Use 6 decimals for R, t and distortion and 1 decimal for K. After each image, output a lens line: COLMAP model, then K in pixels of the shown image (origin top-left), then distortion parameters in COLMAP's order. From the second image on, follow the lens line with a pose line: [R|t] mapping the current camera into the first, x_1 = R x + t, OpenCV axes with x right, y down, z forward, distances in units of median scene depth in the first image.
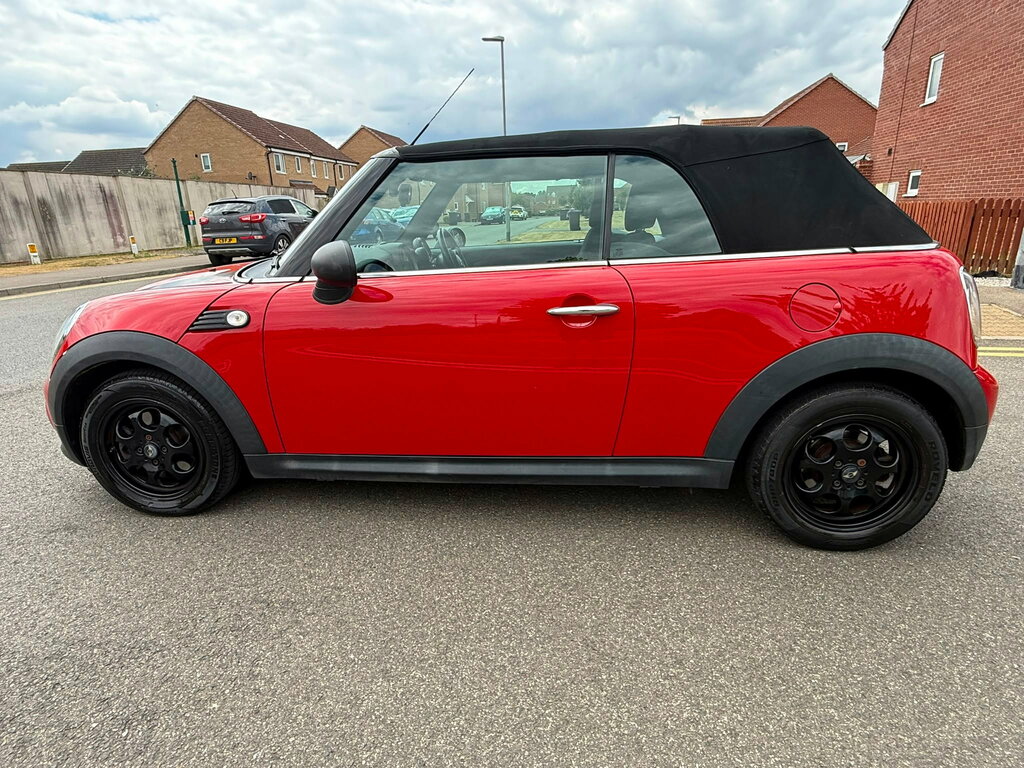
lens RADIAL K [[572.9, 0, 512.0], [0, 572.9, 384.0], [0, 0, 1]] dist [0.000743, 0.000477]
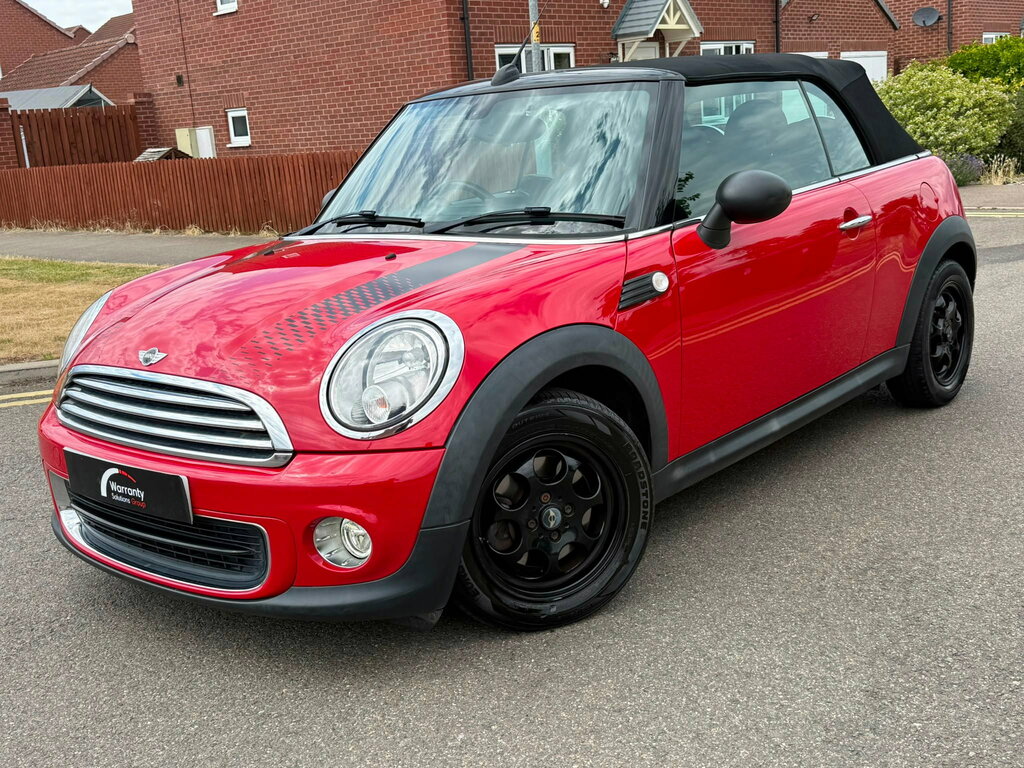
lens RADIAL K [[1124.7, 0, 512.0], [0, 1124.7, 384.0], [0, 0, 1]] dist [0.208940, -0.505567]
pose [[0.554572, -0.197783, 0.808289, -1.832857], [0.296490, 0.954560, 0.030151, -0.086514], [-0.777524, 0.222928, 0.588013, 0.284405]]
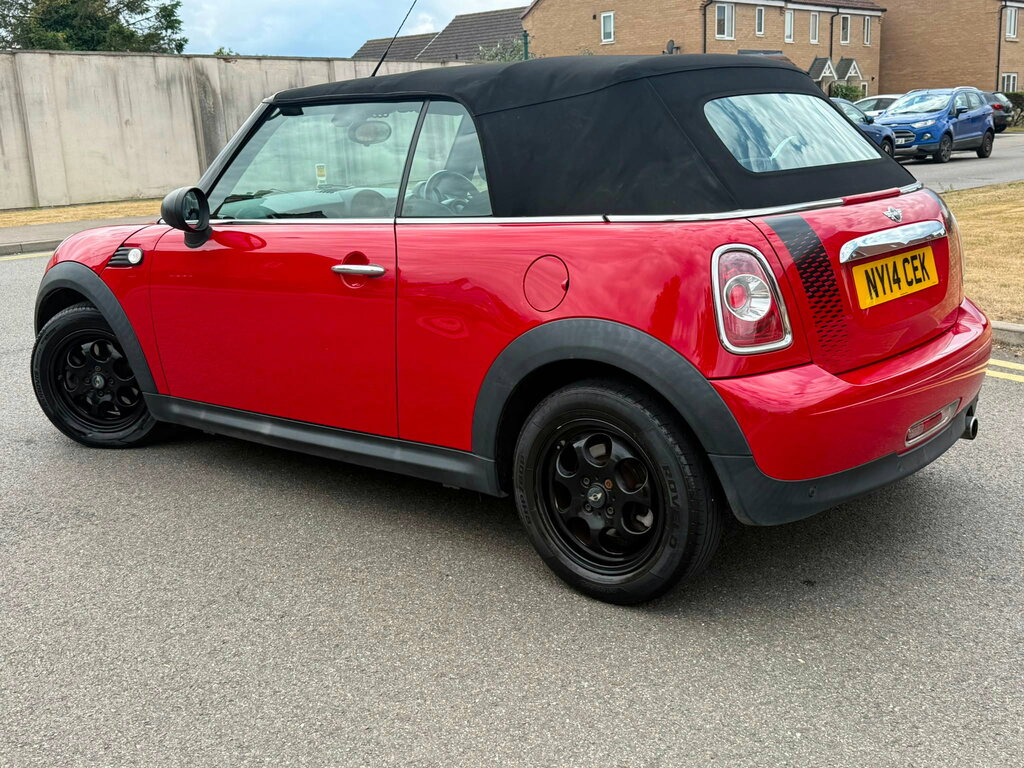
lens RADIAL K [[1124.7, 0, 512.0], [0, 1124.7, 384.0], [0, 0, 1]] dist [0.208940, -0.505567]
pose [[0.835221, 0.120721, -0.536500, 1.234369], [-0.147402, 0.989052, -0.006923, 0.029507], [0.529790, 0.084864, 0.843872, -0.378357]]
